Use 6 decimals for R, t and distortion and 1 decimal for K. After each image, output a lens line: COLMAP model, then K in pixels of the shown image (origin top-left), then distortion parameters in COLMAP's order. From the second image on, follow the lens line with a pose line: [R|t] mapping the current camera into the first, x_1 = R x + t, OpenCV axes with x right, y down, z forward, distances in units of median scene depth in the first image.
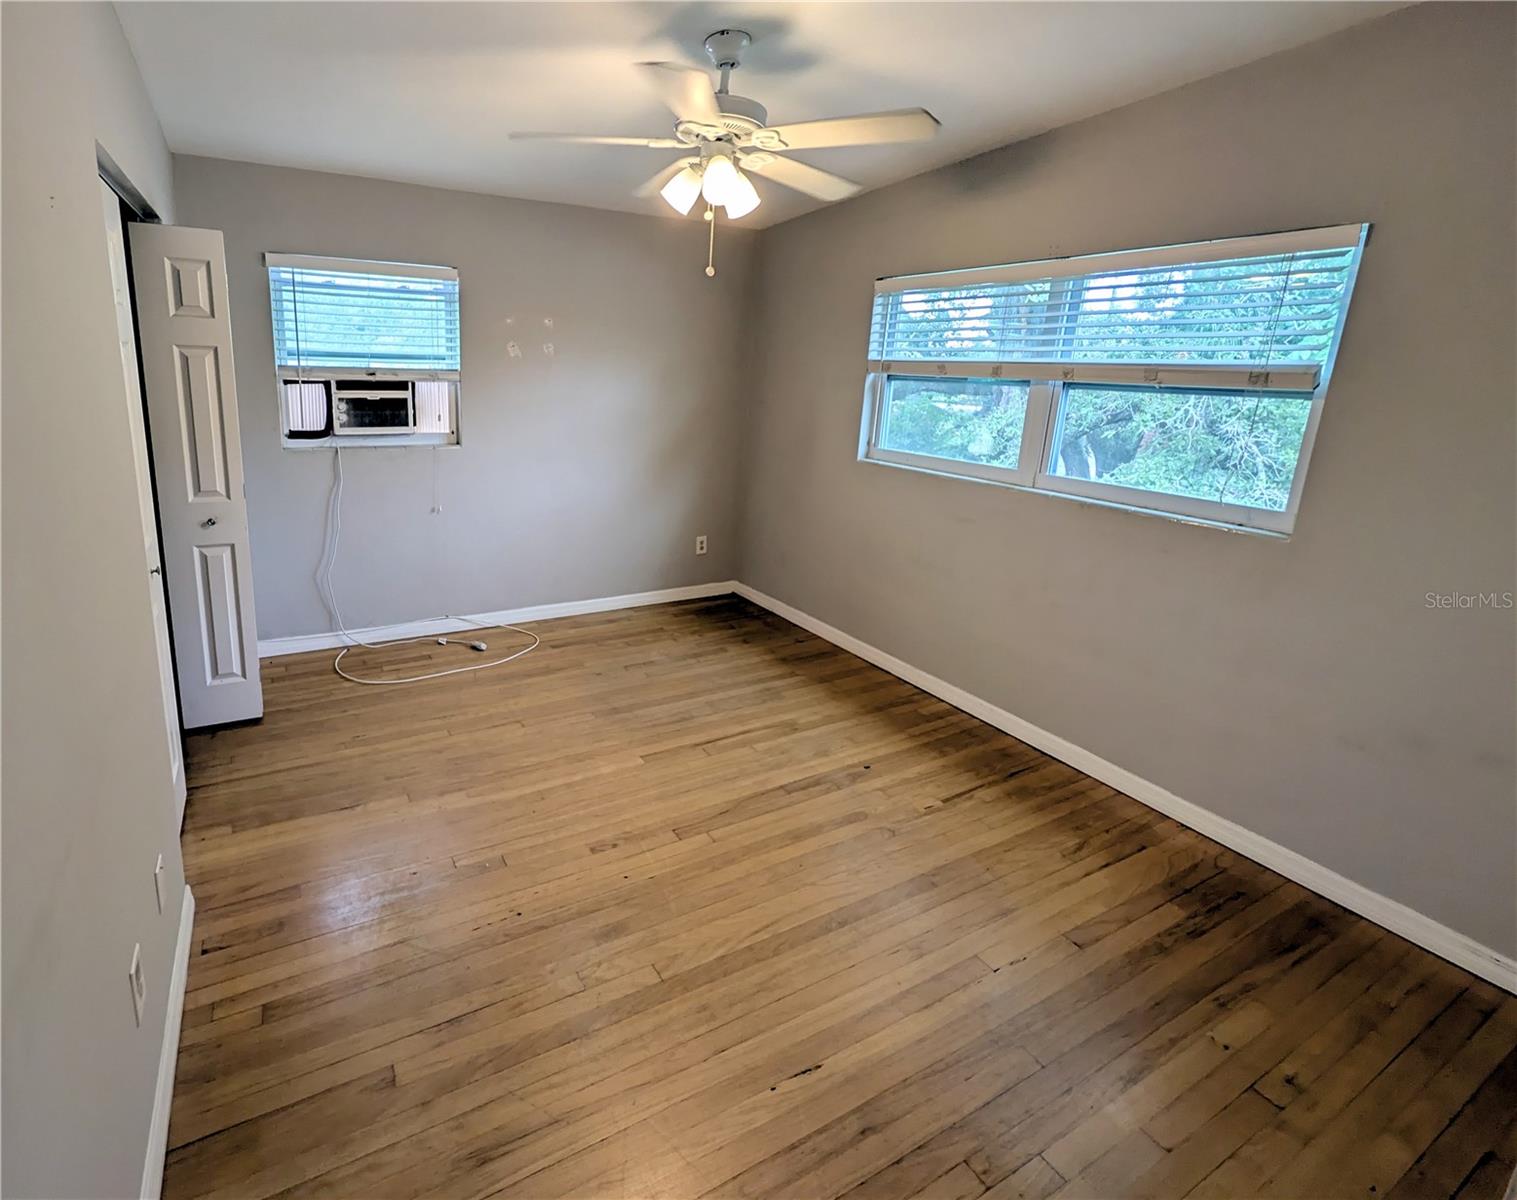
lens RADIAL K [[707.9, 0, 631.6], [0, 707.9, 515.6], [0, 0, 1]] dist [-0.001968, 0.000204]
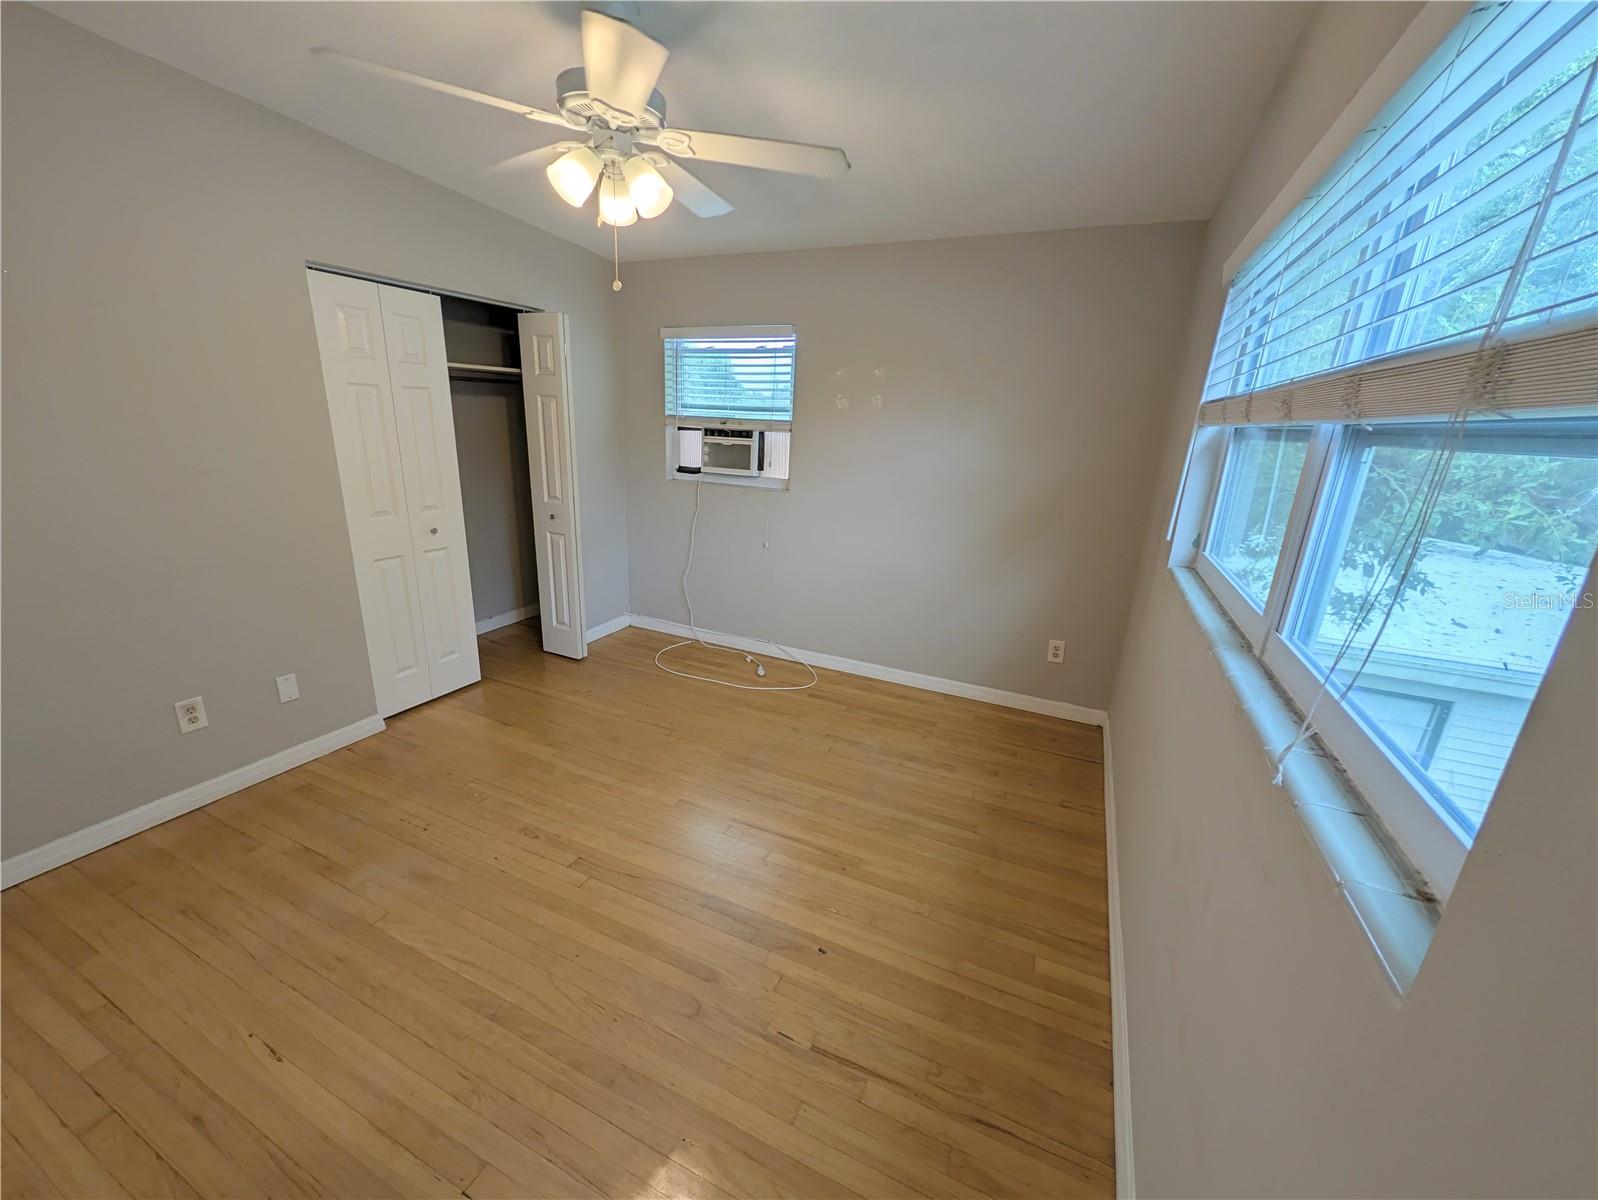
lens RADIAL K [[631.1, 0, 799.0], [0, 631.1, 600.0], [0, 0, 1]] dist [-0.000472, -0.000415]
pose [[0.625712, 0.213325, -0.750318, 0.575752], [-0.190001, 0.974589, 0.118640, -0.057794], [0.756561, 0.068327, 0.650344, 0.415435]]
